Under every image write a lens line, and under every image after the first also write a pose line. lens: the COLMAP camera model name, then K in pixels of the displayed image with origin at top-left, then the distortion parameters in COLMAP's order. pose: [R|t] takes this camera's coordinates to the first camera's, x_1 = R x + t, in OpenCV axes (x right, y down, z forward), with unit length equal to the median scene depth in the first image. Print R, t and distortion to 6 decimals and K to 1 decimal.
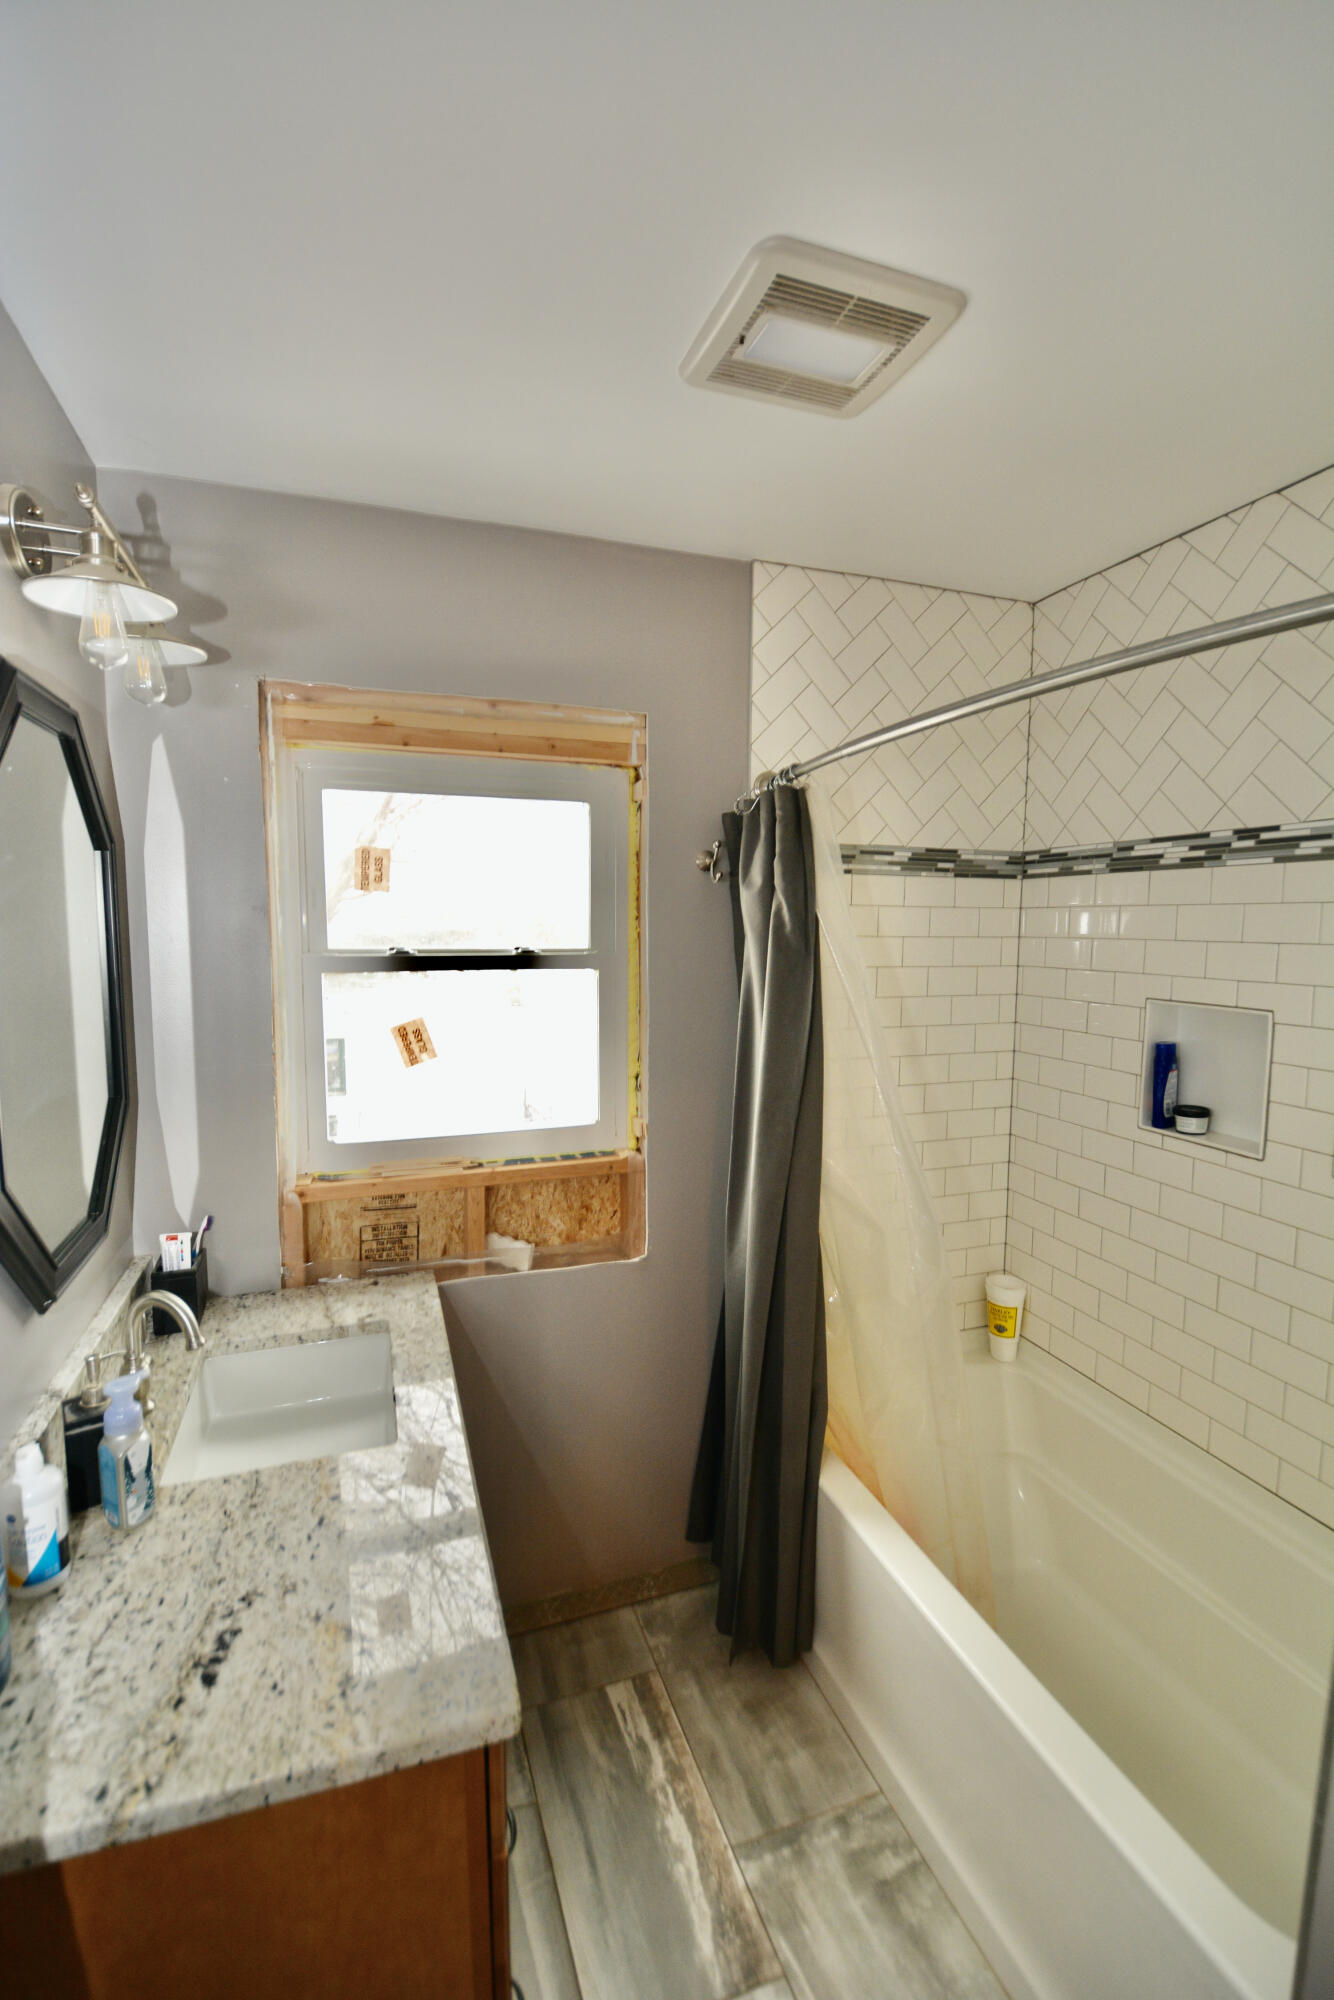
lens RADIAL K [[856.9, 0, 667.0], [0, 856.9, 1000.0], [0, 0, 1]] dist [0.016239, -0.024345]
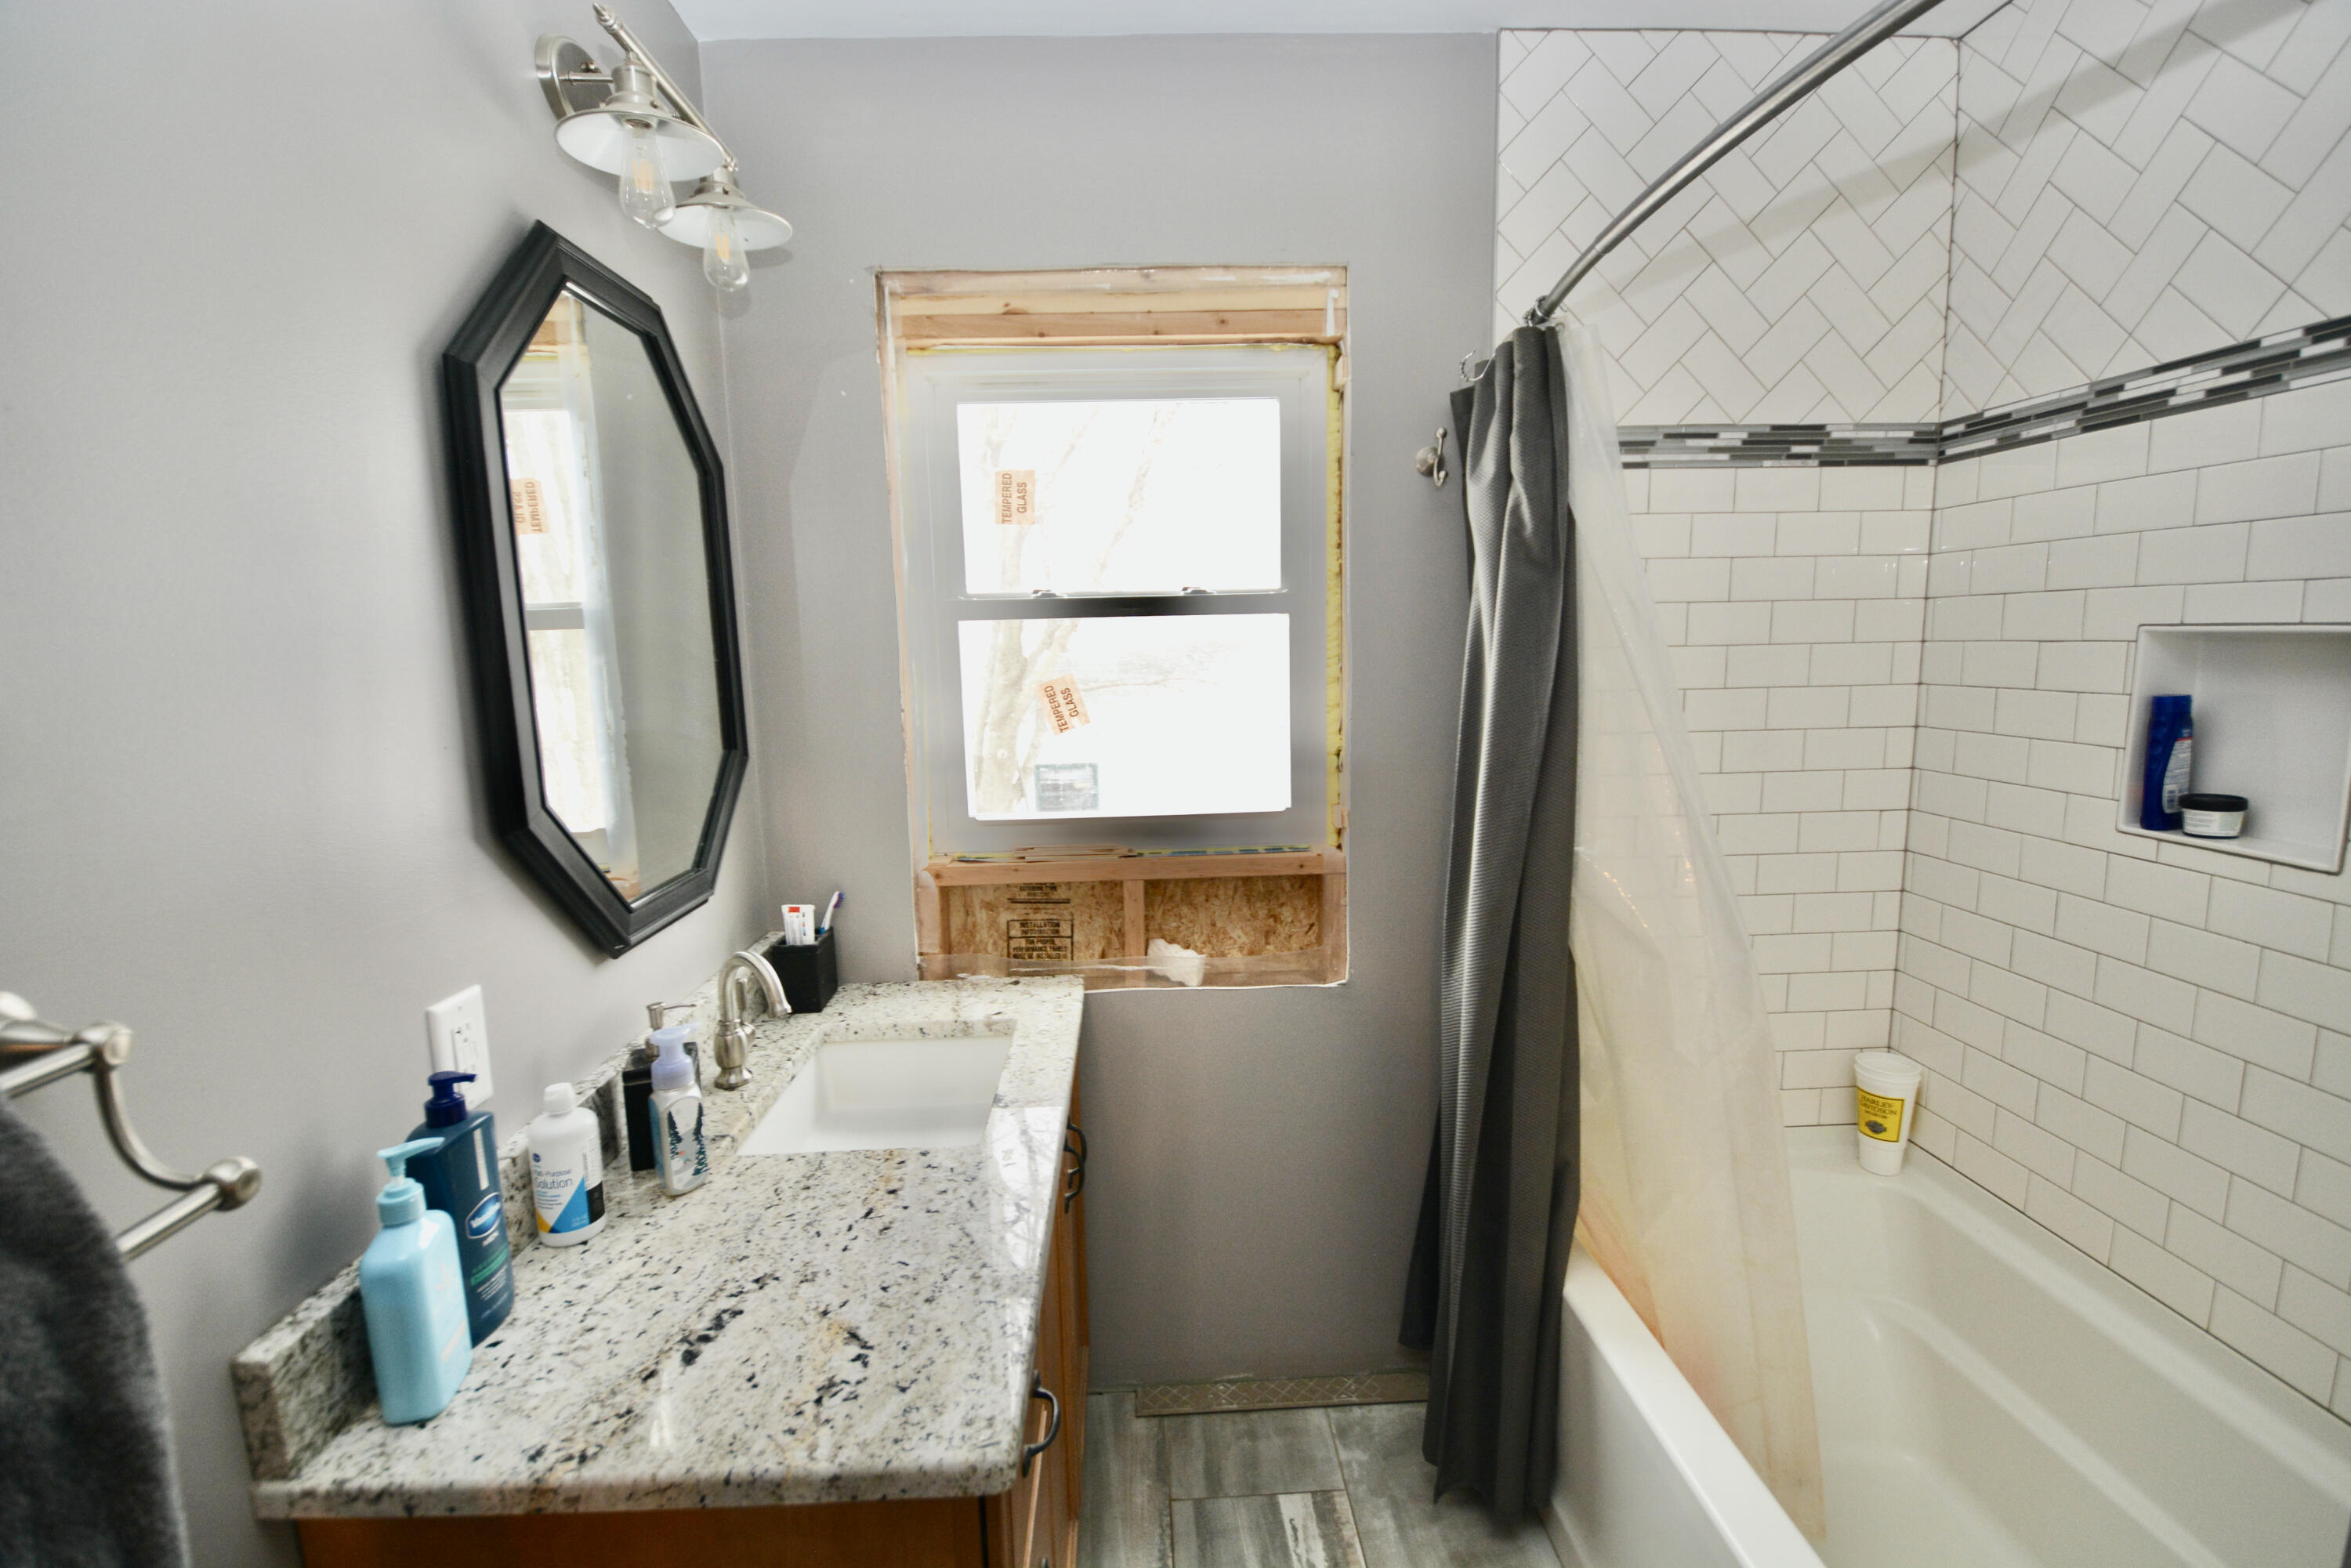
lens RADIAL K [[1007.3, 0, 1175.5], [0, 1007.3, 784.0], [0, 0, 1]] dist [0.016239, -0.024345]
pose [[0.956602, 0.013270, -0.291094, 0.100277], [0.002182, 0.998608, 0.052696, 0.077123], [0.291388, -0.051045, 0.955242, 0.092274]]
